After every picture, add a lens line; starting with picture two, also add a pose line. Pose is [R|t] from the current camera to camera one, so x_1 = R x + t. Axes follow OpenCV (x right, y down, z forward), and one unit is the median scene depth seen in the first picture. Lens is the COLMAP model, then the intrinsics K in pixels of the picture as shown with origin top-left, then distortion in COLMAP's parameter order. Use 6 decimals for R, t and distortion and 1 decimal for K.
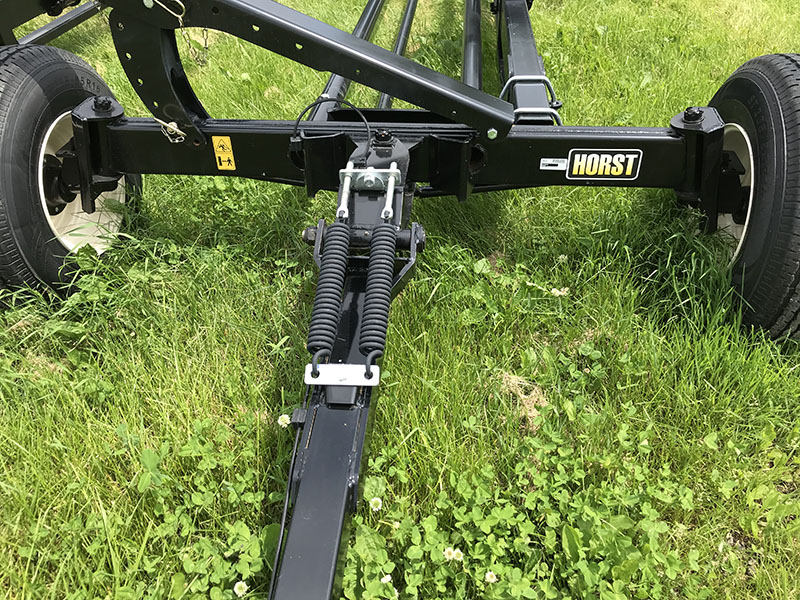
lens RADIAL K [[658.0, 0, 400.0], [0, 658.0, 300.0], [0, 0, 1]] dist [0.009383, 0.016785]
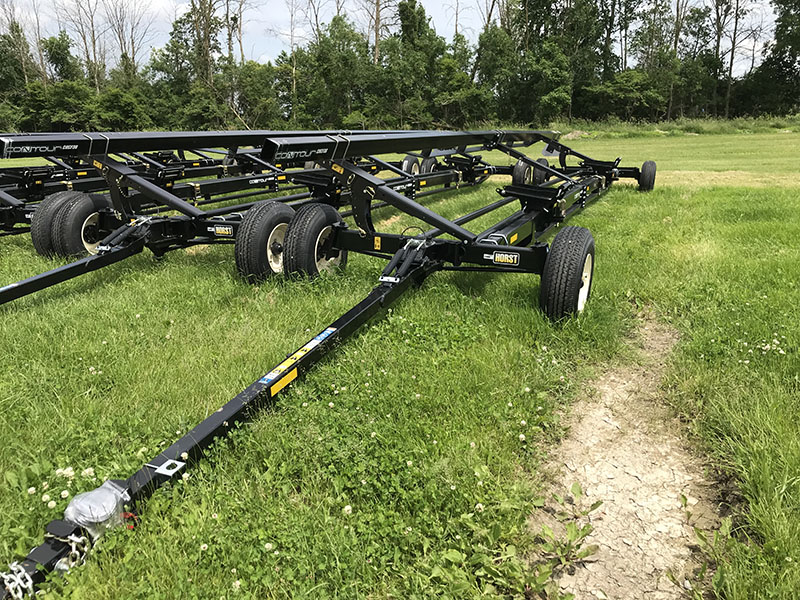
lens RADIAL K [[652.0, 0, 401.4], [0, 652.0, 308.6], [0, 0, 1]] dist [0.045034, -0.047716]
pose [[0.948993, 0.130651, -0.286953, 0.696423], [-0.224594, 0.918872, -0.324394, 0.951564], [0.221290, 0.372296, 0.901347, -1.439875]]
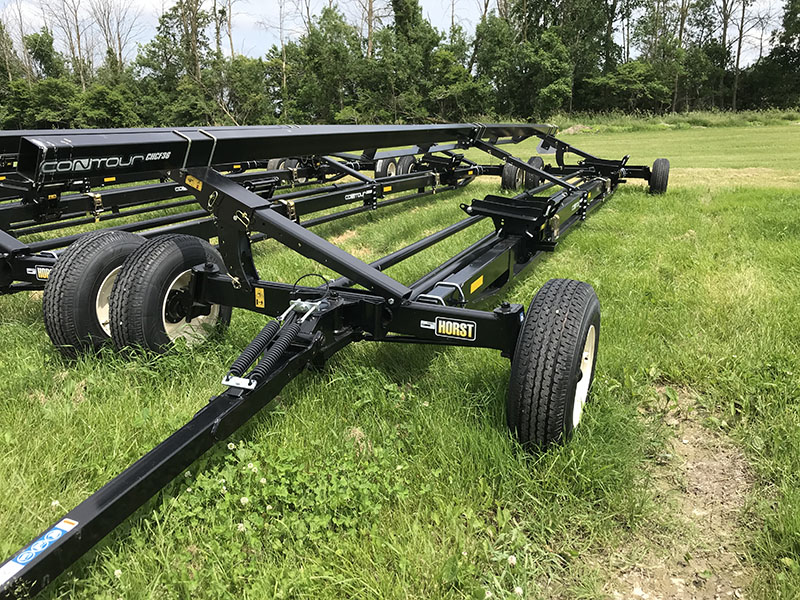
lens RADIAL K [[652.0, 0, 401.4], [0, 652.0, 308.6], [0, 0, 1]] dist [0.045034, -0.047716]
pose [[0.948869, 0.124248, -0.290189, 0.649257], [-0.218139, 0.922561, -0.318272, 0.301497], [0.228172, 0.365300, 0.902493, -0.537503]]
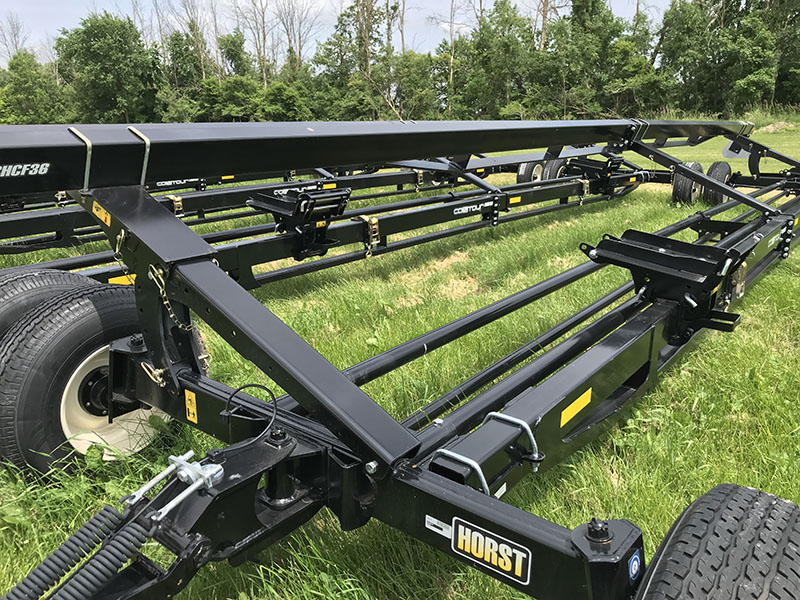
lens RADIAL K [[658.0, 0, 400.0], [0, 658.0, 300.0], [0, 0, 1]] dist [0.009383, 0.016785]
pose [[0.841014, 0.188285, -0.507193, 0.560889], [-0.355431, 0.899075, -0.255602, -0.233842], [0.407878, 0.395237, 0.823057, 0.184559]]
